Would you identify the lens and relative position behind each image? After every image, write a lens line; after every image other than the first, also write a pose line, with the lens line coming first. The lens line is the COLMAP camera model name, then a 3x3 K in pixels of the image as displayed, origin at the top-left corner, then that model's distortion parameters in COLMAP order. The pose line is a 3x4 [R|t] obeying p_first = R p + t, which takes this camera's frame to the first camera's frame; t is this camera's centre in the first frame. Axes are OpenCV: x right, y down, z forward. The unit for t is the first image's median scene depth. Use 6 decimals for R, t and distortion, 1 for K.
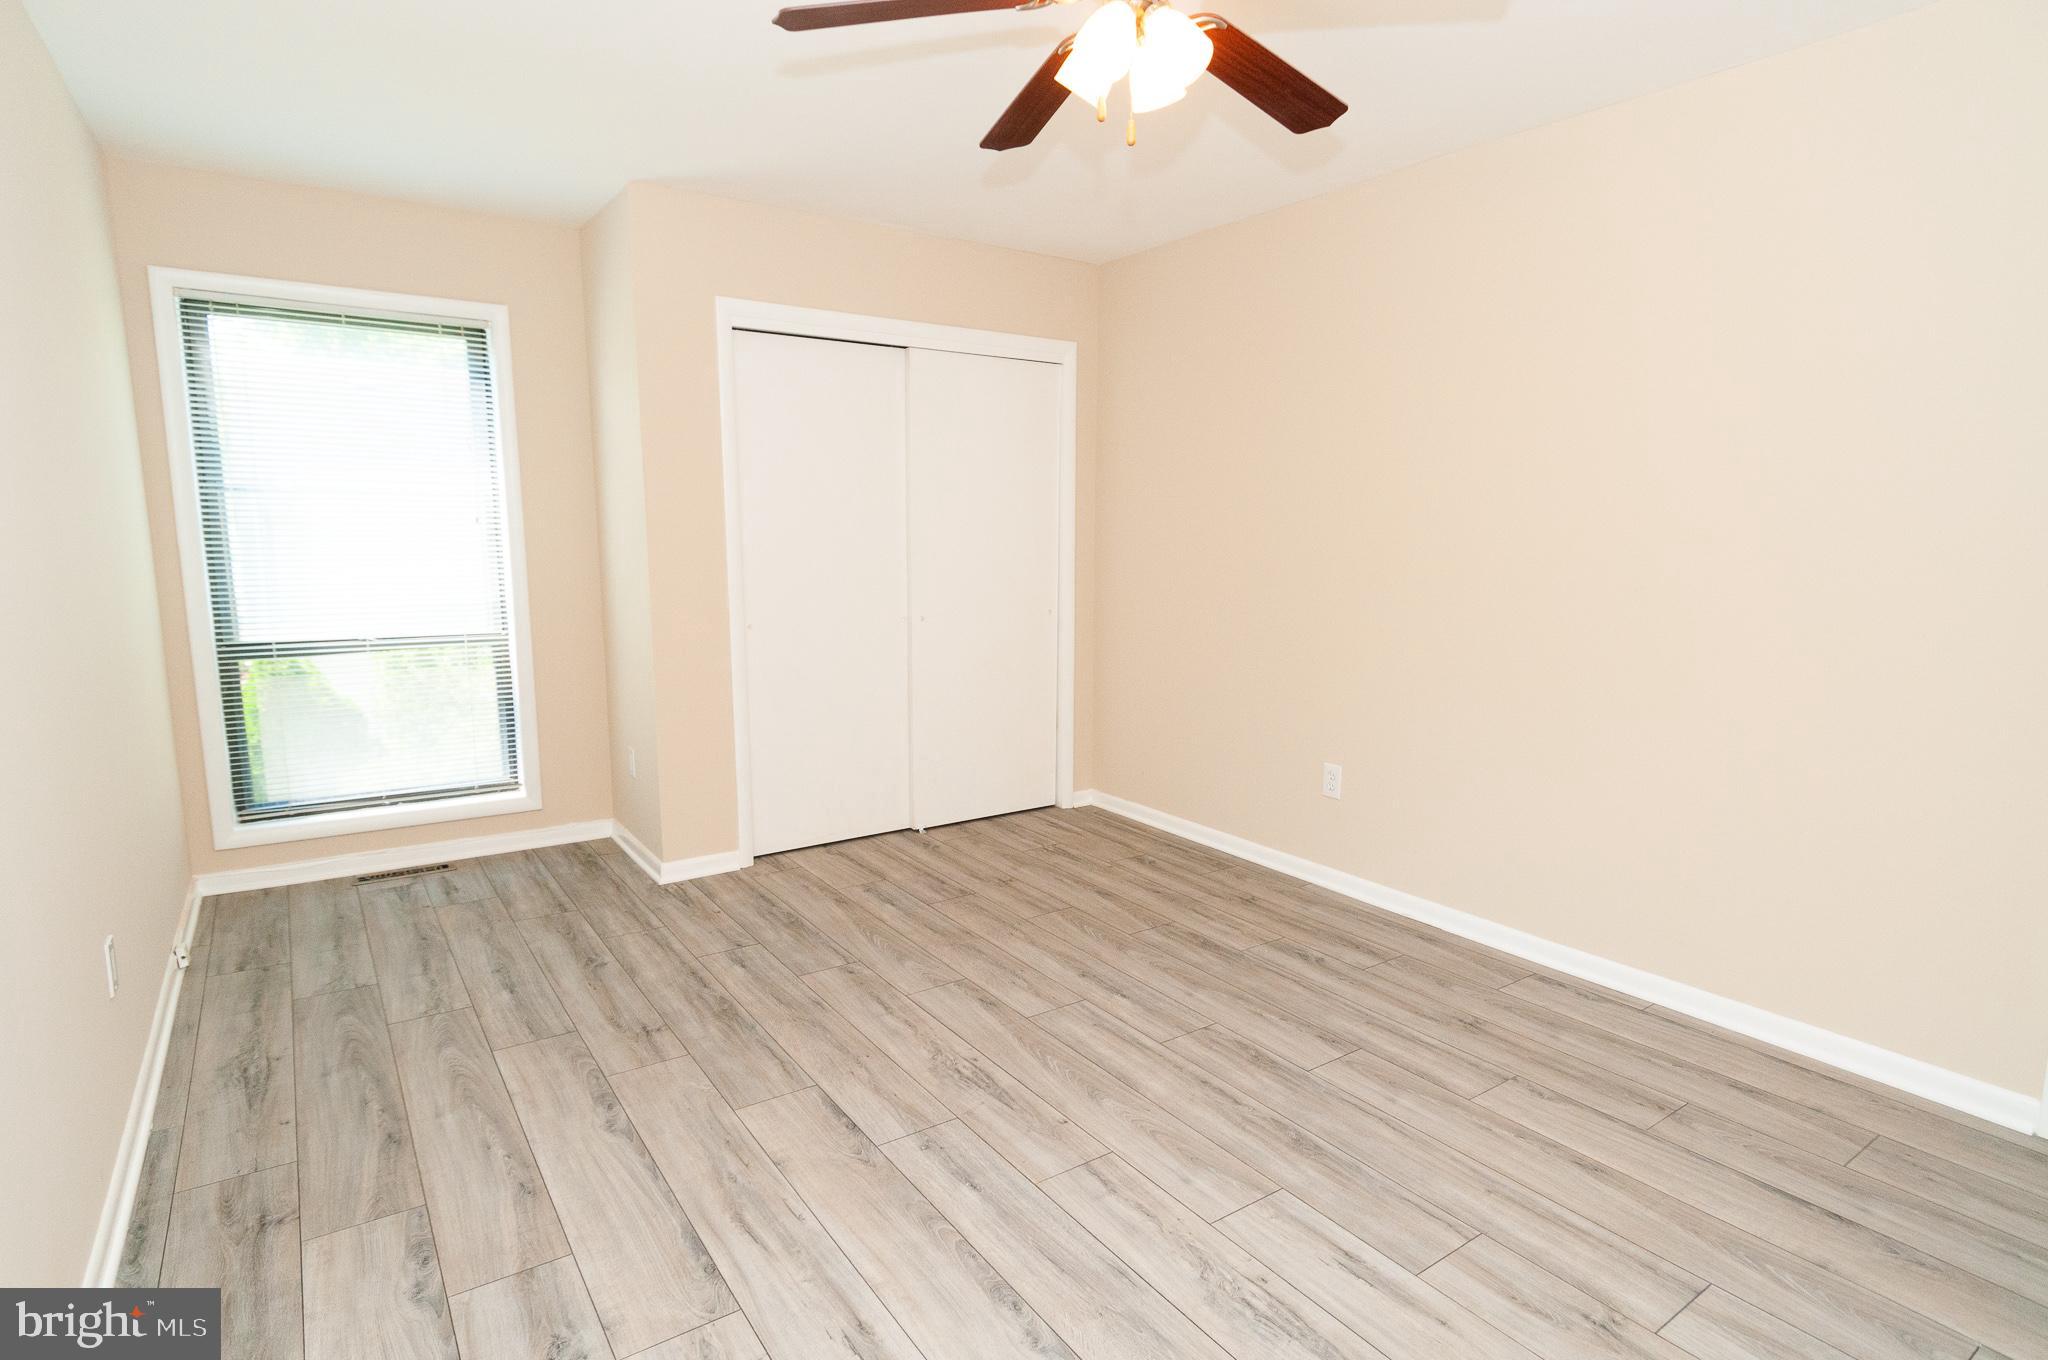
lens RADIAL K [[1039.0, 0, 1024.0], [0, 1039.0, 680.0], [0, 0, 1]] dist [0.010065, -0.017462]
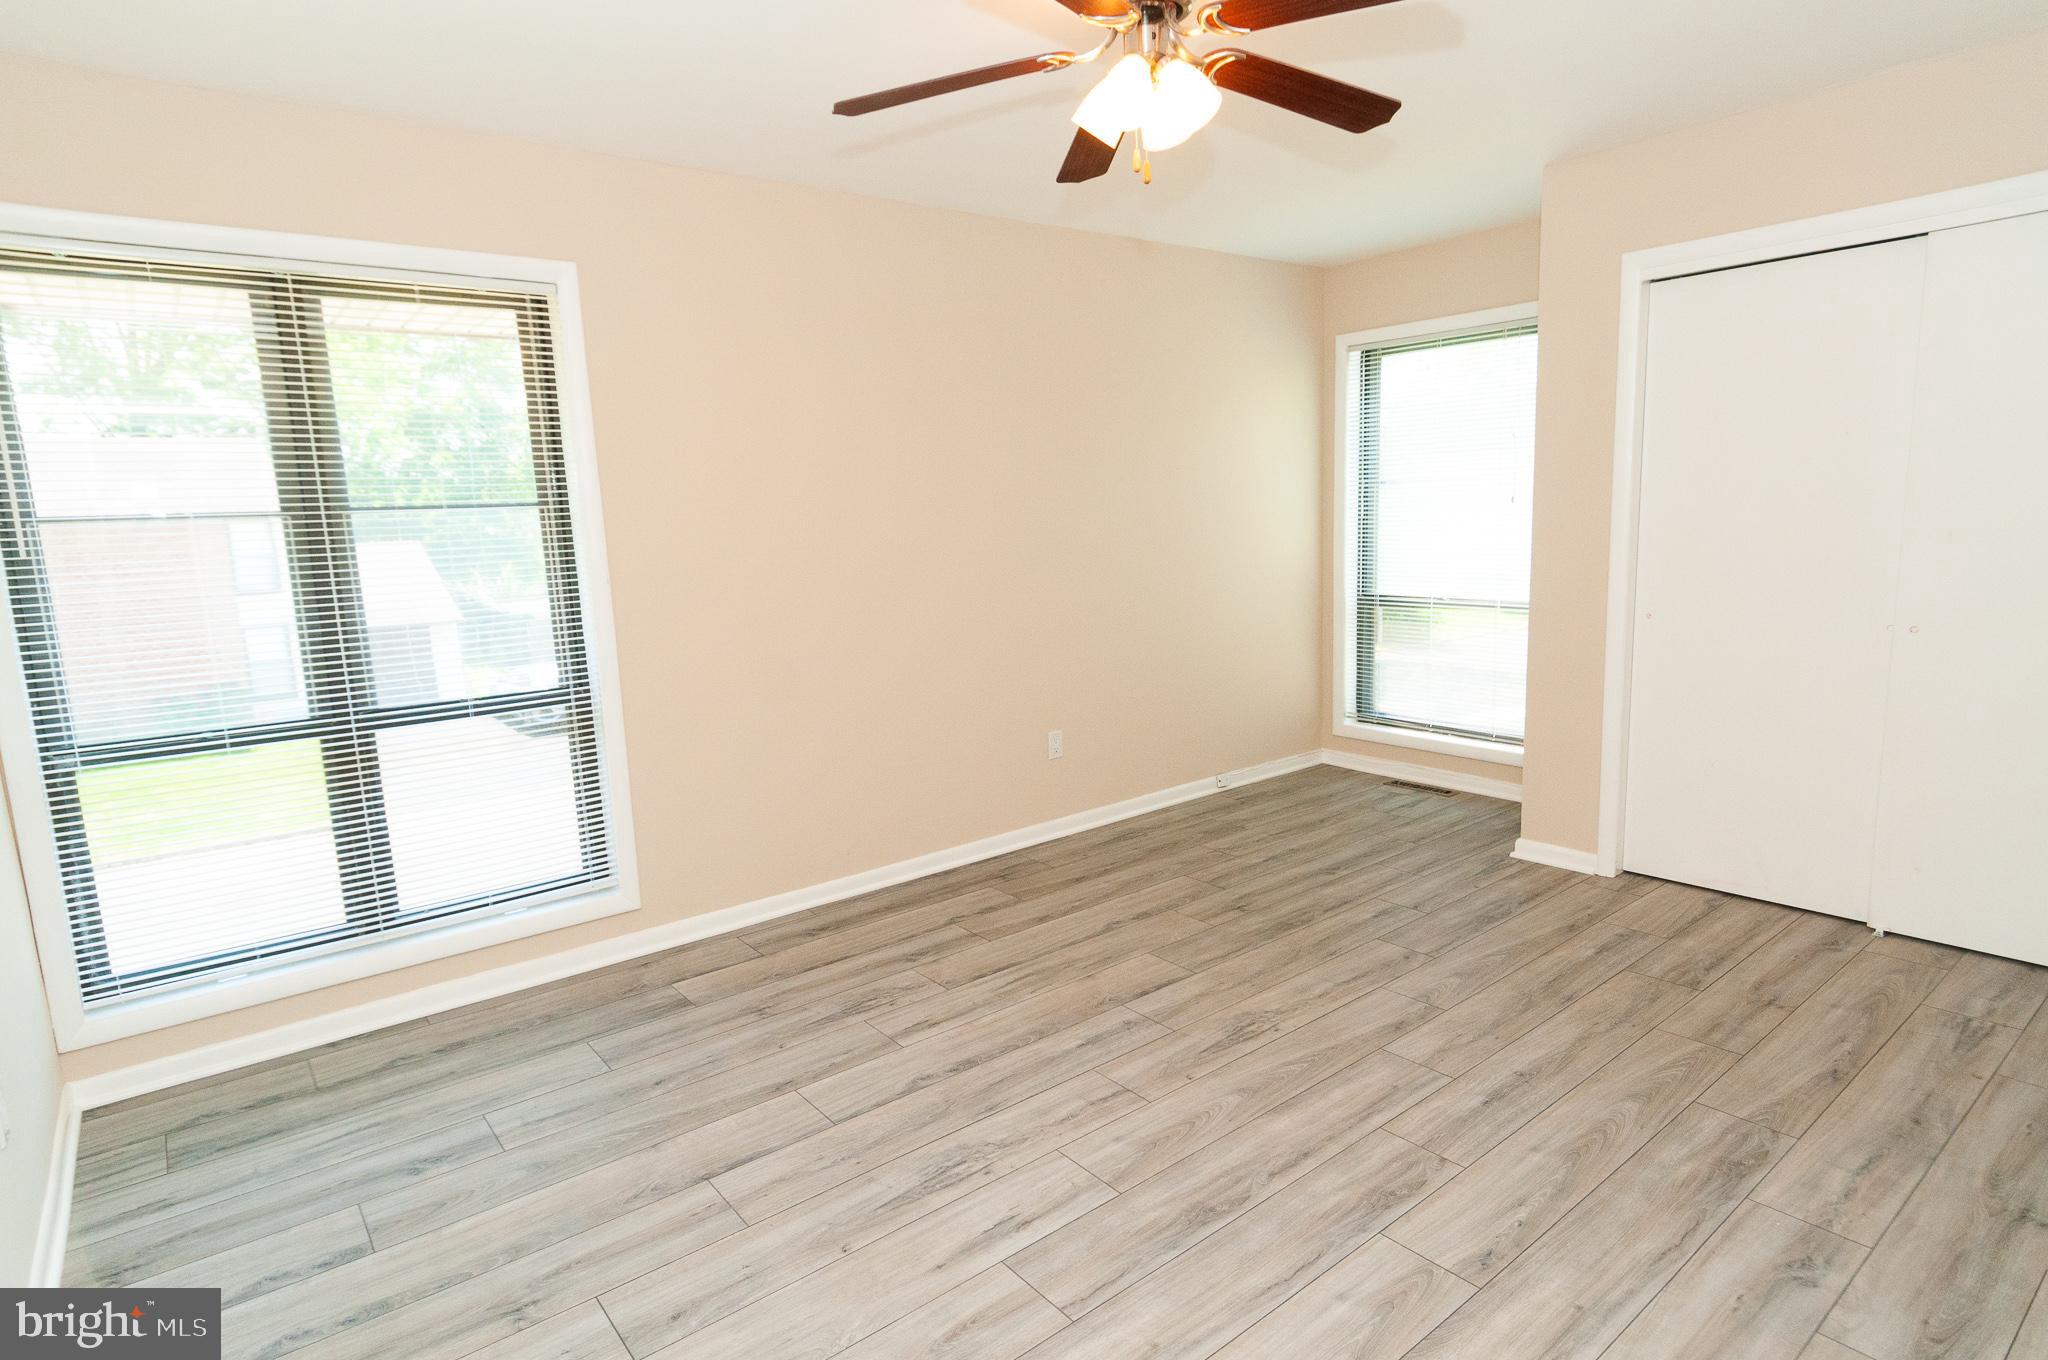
lens RADIAL K [[1055.9, 0, 1019.2], [0, 1055.9, 686.5], [0, 0, 1]] dist [0.018354, -0.019359]
pose [[0.088625, 0.157429, -0.983546, 0.736988], [-0.105714, 0.983341, 0.147871, -0.087775], [0.990439, 0.090869, 0.103791, 0.468960]]
